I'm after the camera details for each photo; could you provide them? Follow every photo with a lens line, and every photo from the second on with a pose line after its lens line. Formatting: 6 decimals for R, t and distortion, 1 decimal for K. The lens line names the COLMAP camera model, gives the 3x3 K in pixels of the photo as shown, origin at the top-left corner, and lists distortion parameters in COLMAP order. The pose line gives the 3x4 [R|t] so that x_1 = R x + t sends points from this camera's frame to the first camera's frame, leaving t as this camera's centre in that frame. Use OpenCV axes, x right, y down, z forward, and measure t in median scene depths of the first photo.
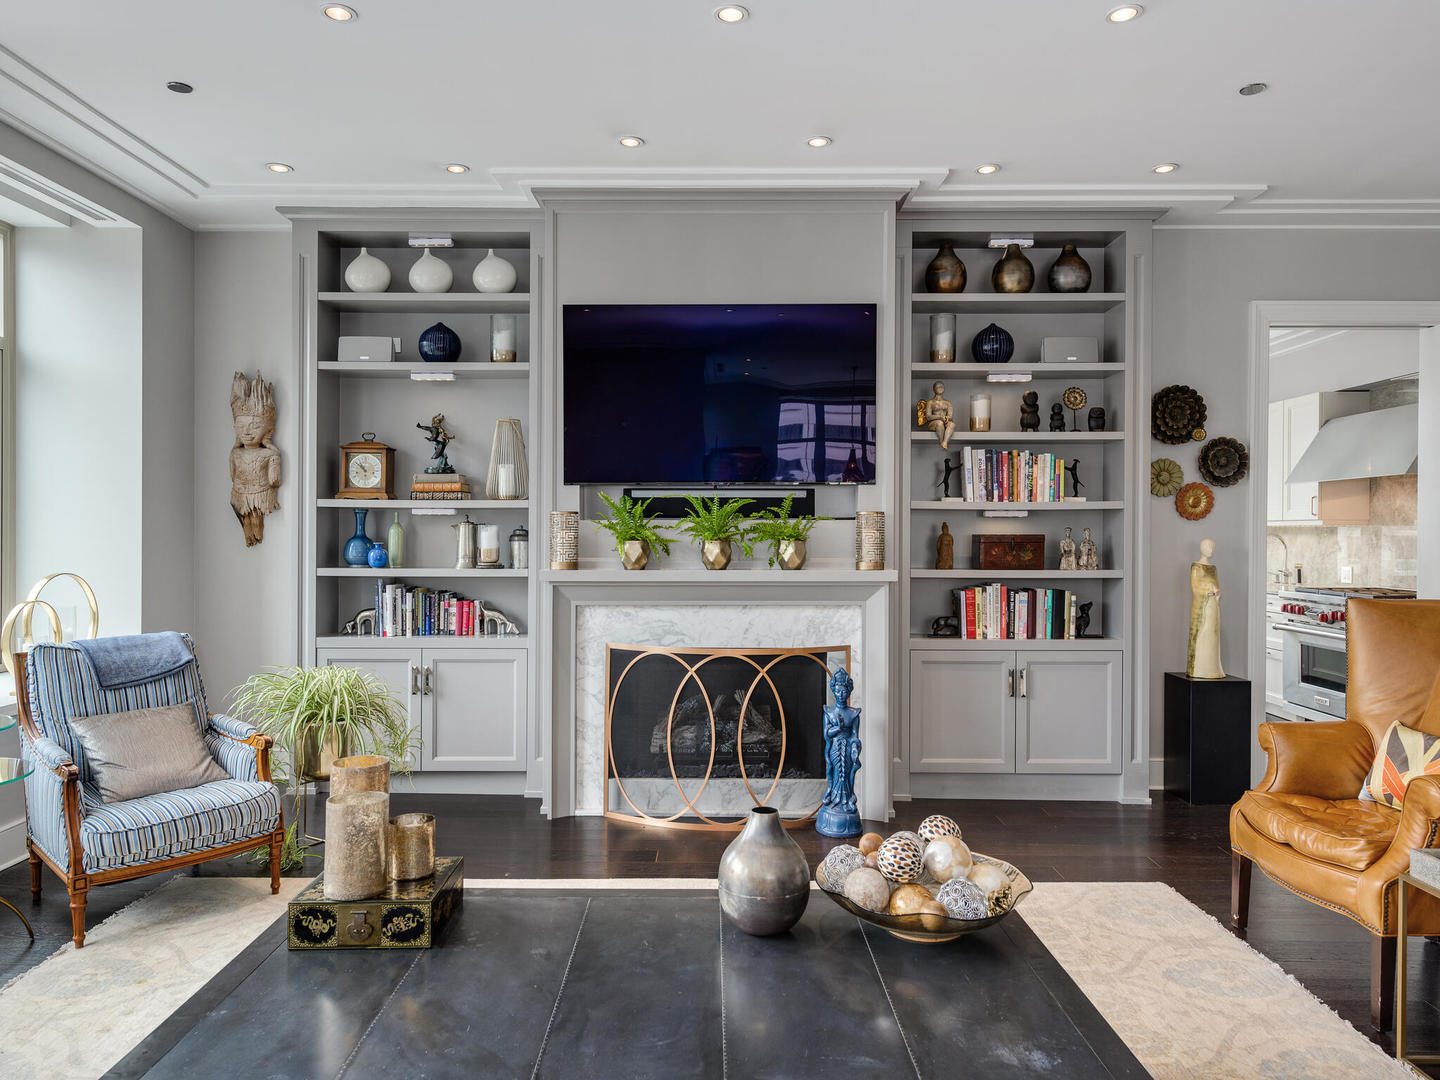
lens RADIAL K [[996.1, 0, 720.0], [0, 996.1, 540.0], [0, 0, 1]] dist [0.014283, 0.001523]
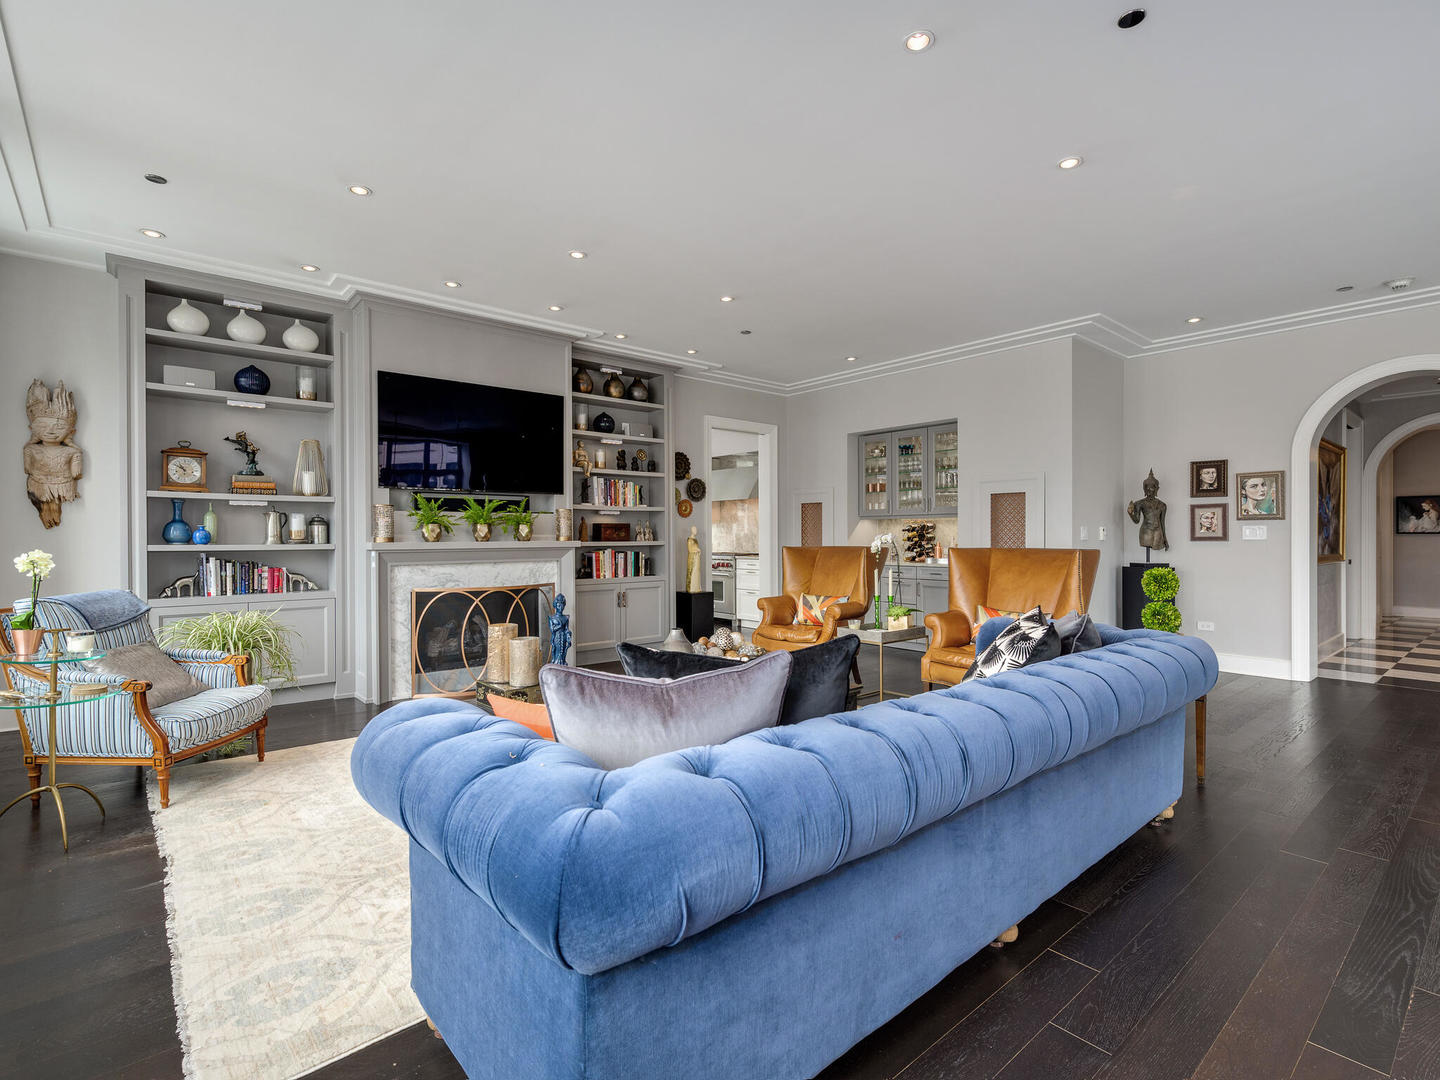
lens RADIAL K [[689.1, 0, 712.5], [0, 689.1, 537.8], [0, 0, 1]] dist [0.009499, -0.000946]
pose [[0.764809, -0.004978, 0.644237, -0.419167], [0.006972, 0.999976, -0.000550, 0.024386], [-0.644219, 0.004912, 0.764825, -0.135502]]
